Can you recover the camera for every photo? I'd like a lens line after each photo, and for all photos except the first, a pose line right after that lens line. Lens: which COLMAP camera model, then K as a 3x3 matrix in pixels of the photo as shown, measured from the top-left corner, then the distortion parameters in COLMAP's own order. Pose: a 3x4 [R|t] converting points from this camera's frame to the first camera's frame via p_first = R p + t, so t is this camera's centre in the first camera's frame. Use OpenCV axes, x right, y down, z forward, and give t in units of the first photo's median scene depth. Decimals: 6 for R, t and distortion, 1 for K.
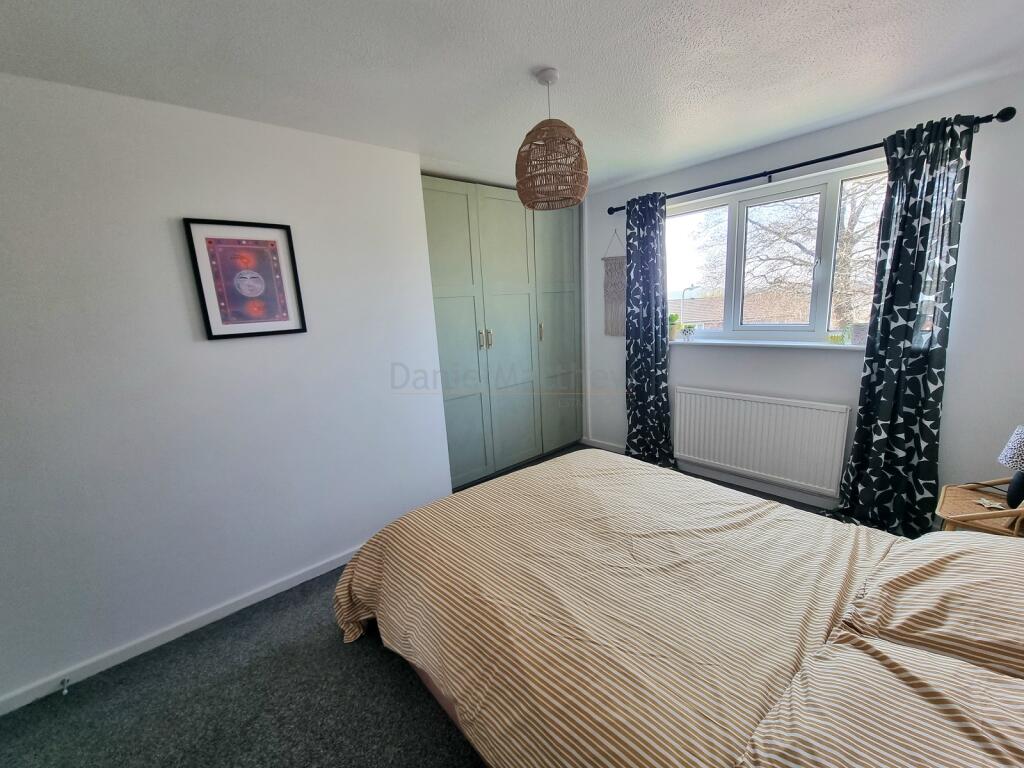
lens RADIAL K [[417.3, 0, 515.0], [0, 417.3, 385.1], [0, 0, 1]] dist [-0.001124, -0.000027]
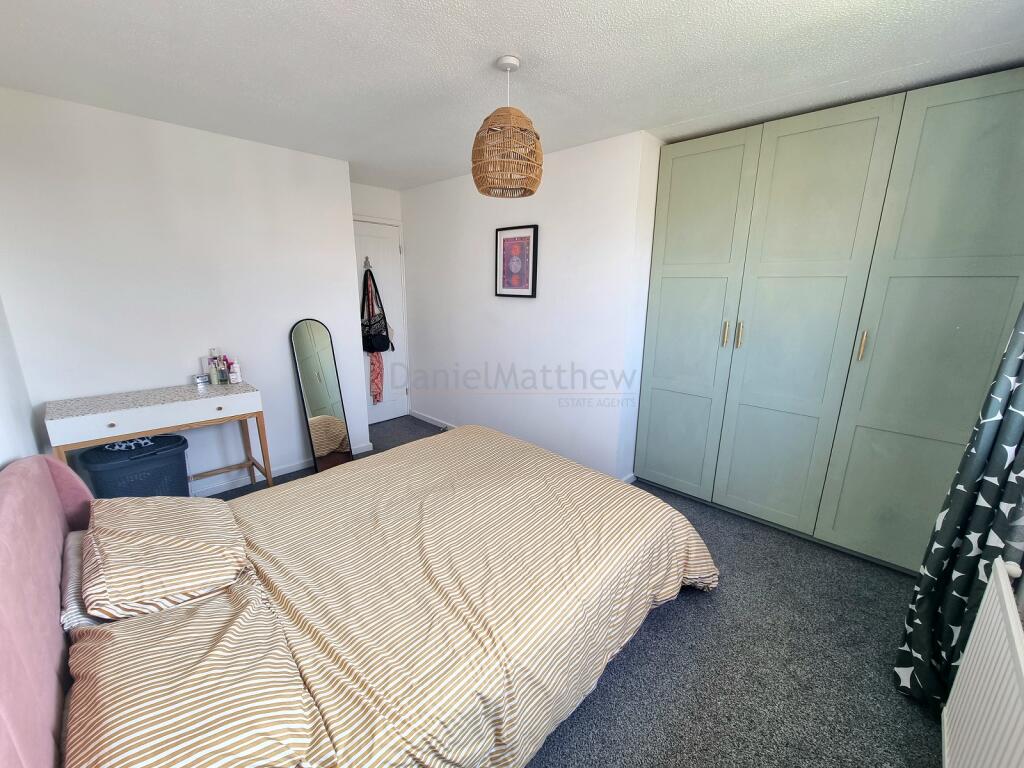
lens RADIAL K [[417.3, 0, 514.8], [0, 417.3, 387.3], [0, 0, 1]] dist [-0.001124, -0.000027]
pose [[0.100991, 0.305452, -0.946837, 1.034714], [-0.204152, 0.937813, 0.280766, -0.245912], [0.973716, 0.164944, 0.157070, 0.803935]]
